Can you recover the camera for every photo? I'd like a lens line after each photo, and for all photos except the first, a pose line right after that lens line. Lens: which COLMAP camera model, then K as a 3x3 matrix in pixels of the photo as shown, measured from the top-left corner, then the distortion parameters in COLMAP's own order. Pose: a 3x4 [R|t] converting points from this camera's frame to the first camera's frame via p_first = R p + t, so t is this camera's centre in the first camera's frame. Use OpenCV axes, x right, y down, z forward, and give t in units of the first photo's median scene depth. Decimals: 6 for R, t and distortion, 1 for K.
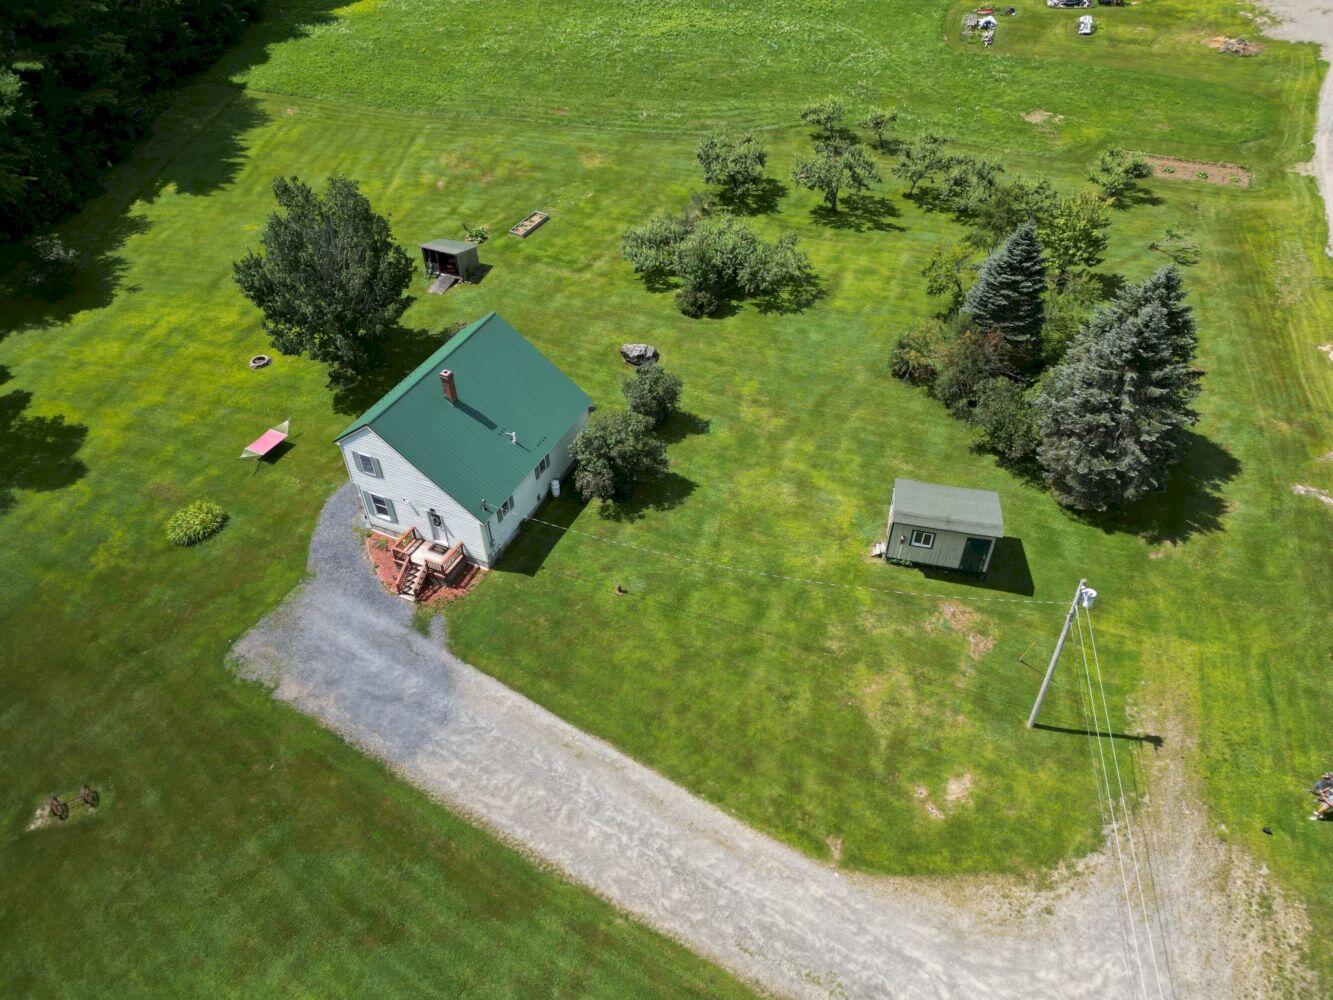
lens RADIAL K [[926.9, 0, 662.8], [0, 926.9, 497.4], [0, 0, 1]] dist [0.087914, -0.086817]
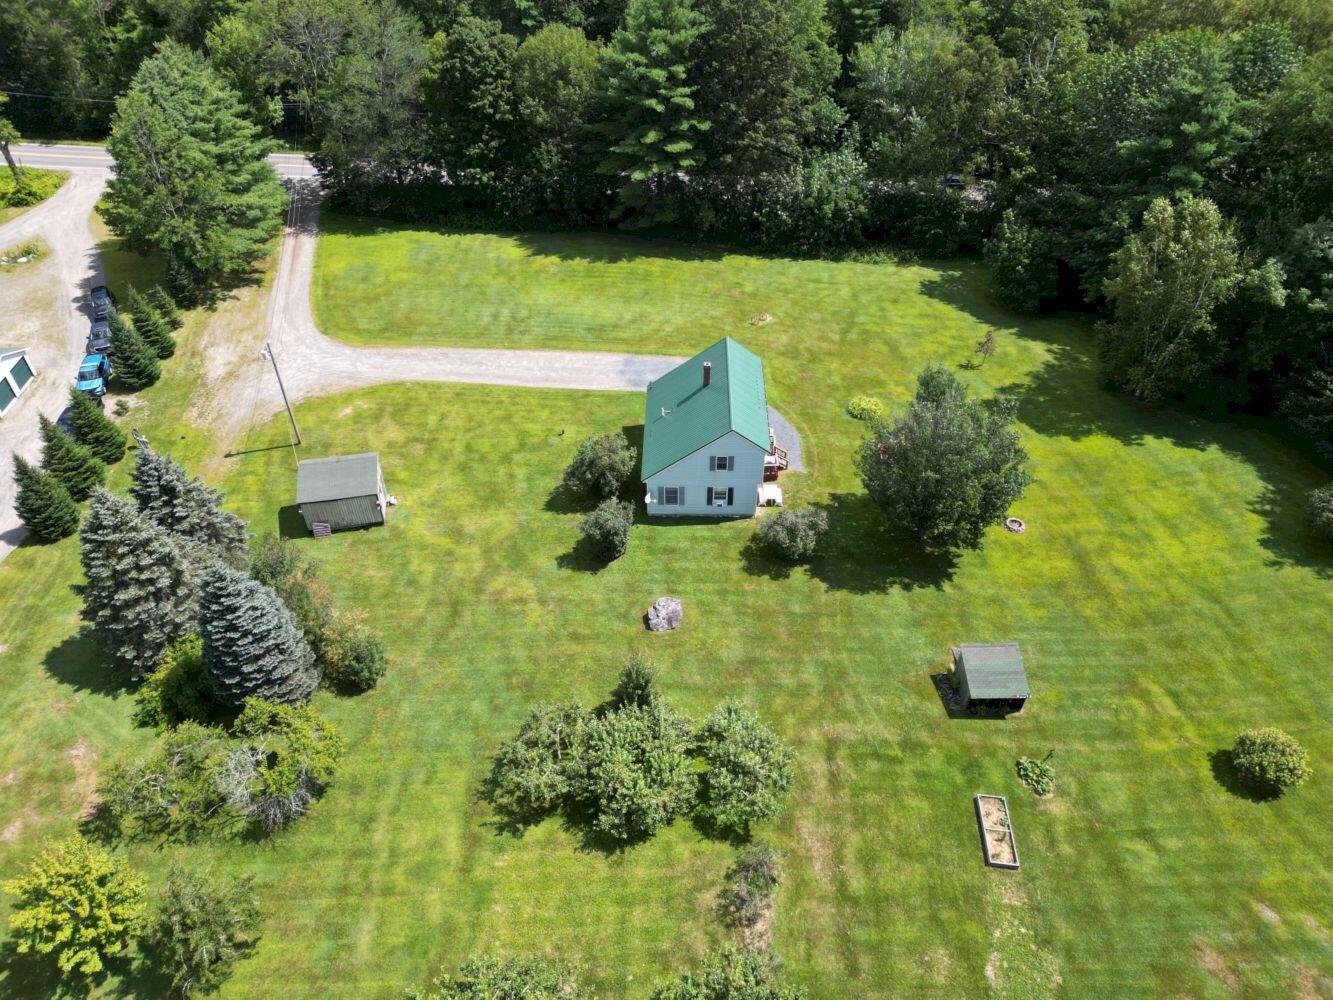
lens RADIAL K [[926.9, 0, 662.8], [0, 926.9, 497.4], [0, 0, 1]] dist [0.087914, -0.086817]
pose [[-0.914906, 0.274987, -0.295515, 0.312650], [-0.263382, 0.148118, 0.953253, -1.527452], [0.305903, 0.949970, -0.063088, 1.390542]]
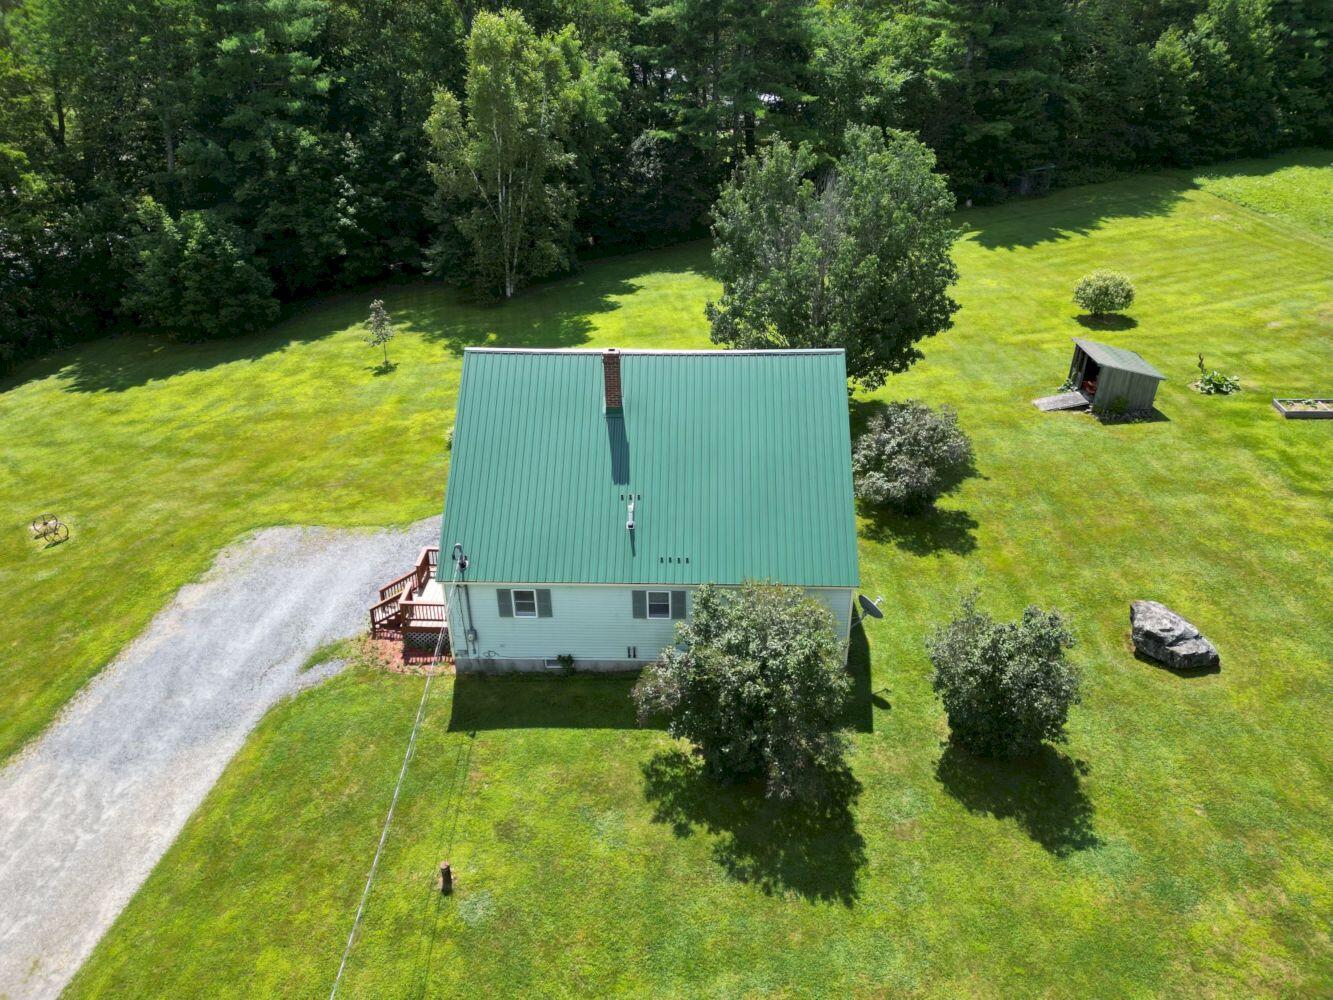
lens RADIAL K [[926.9, 0, 662.8], [0, 926.9, 497.4], [0, 0, 1]] dist [0.087914, -0.086817]
pose [[0.388525, 0.458517, -0.799256, 0.294539], [-0.614039, 0.775572, 0.146441, -0.184721], [0.687026, 0.433879, 0.582876, 0.823397]]
